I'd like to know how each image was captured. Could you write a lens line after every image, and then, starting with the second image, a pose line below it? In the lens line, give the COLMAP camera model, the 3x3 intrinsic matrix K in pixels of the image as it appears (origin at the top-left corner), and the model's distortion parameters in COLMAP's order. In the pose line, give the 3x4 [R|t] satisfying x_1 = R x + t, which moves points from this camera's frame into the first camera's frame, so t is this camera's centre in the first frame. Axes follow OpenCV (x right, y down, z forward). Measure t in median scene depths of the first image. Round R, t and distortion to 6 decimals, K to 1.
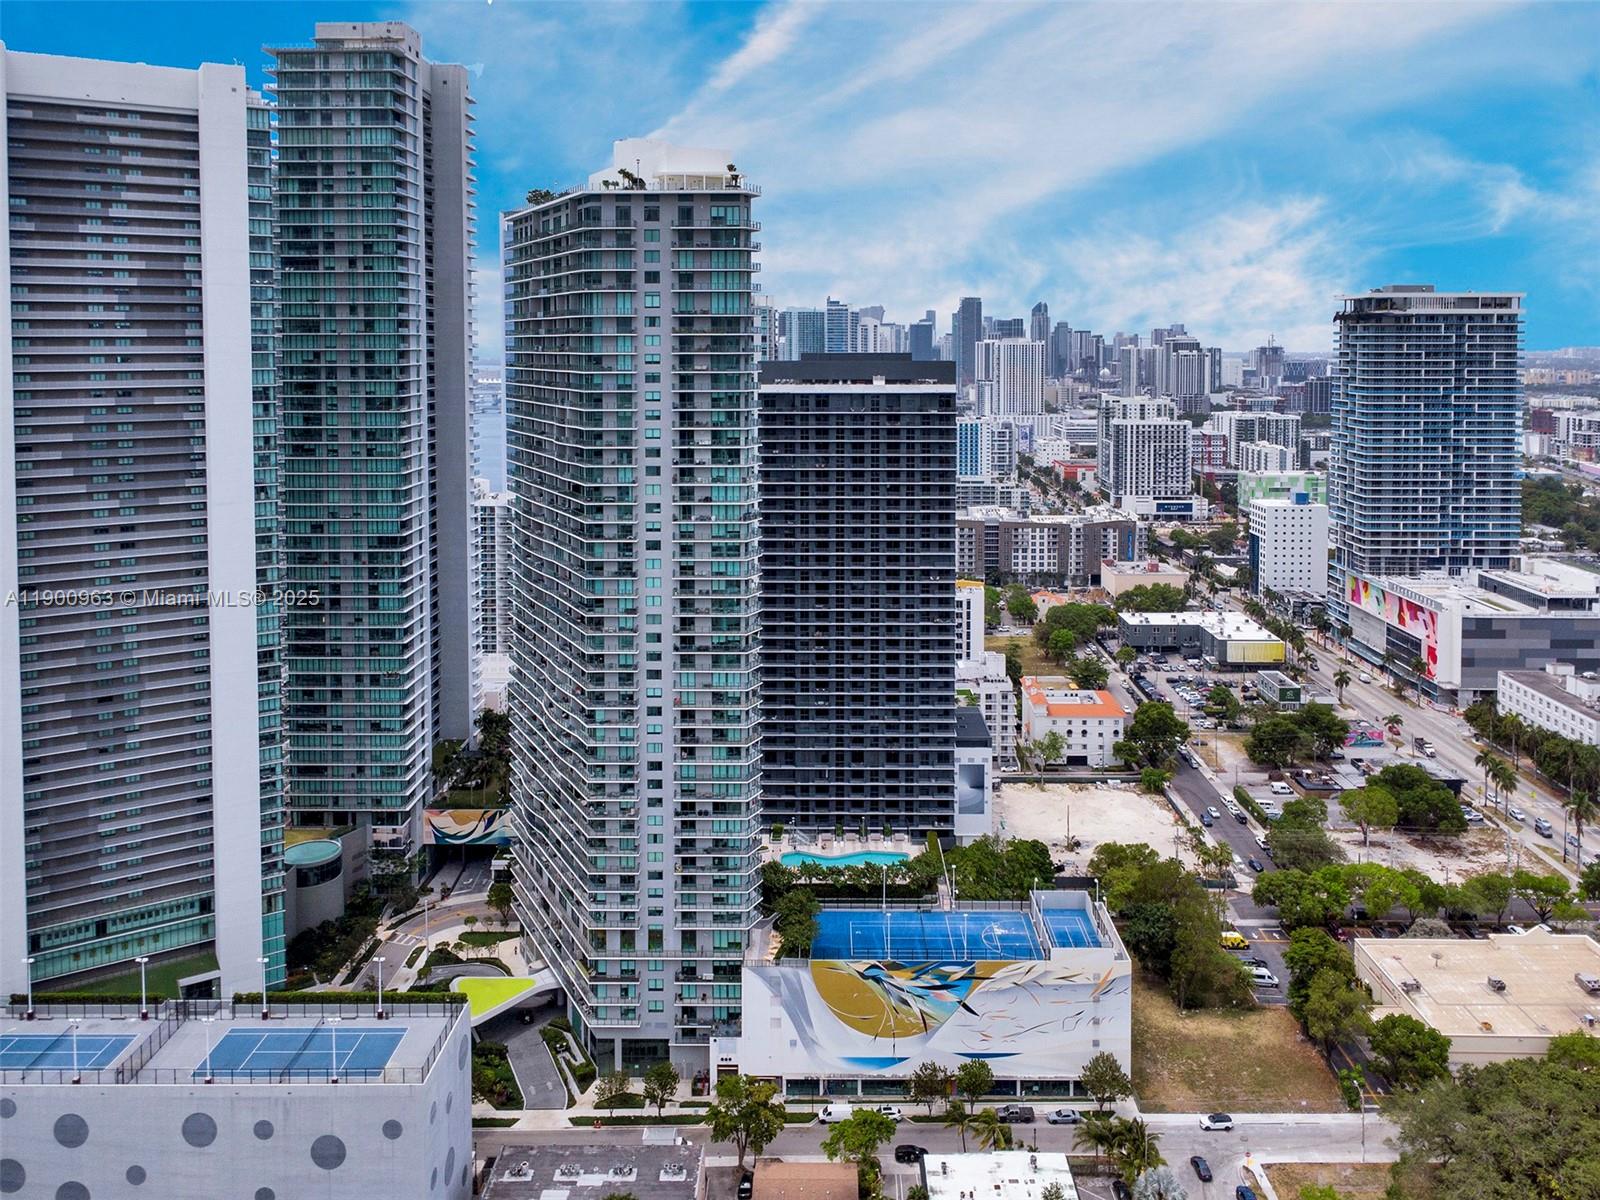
lens RADIAL K [[1163.3, 0, 800.0], [0, 1163.3, 600.0], [0, 0, 1]] dist [-0.001910, 0.002681]
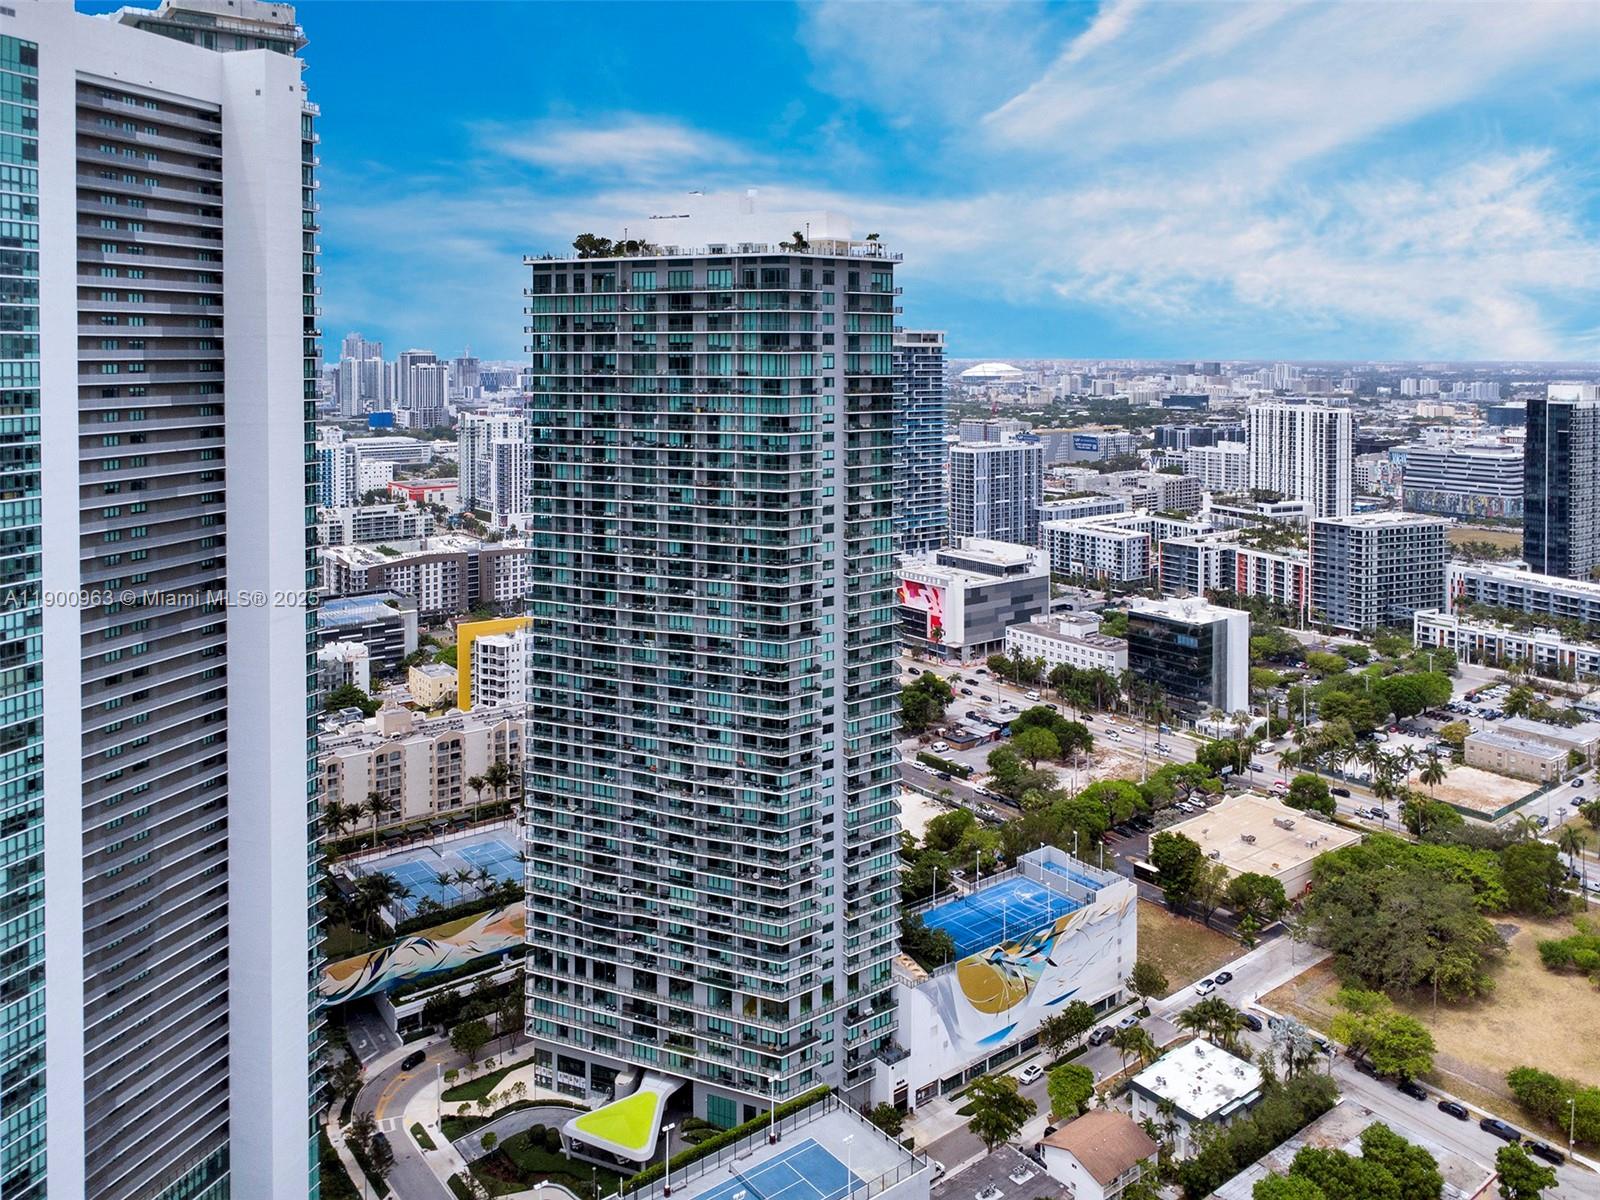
lens RADIAL K [[1185.4, 0, 799.7], [0, 1185.4, 597.4], [0, 0, 1]] dist [-0.007205, 0.001433]
pose [[0.788997, -0.122296, 0.602102, -0.730422], [0.130665, 0.990971, 0.030057, -0.081187], [-0.600342, 0.054959, 0.797853, 0.184978]]
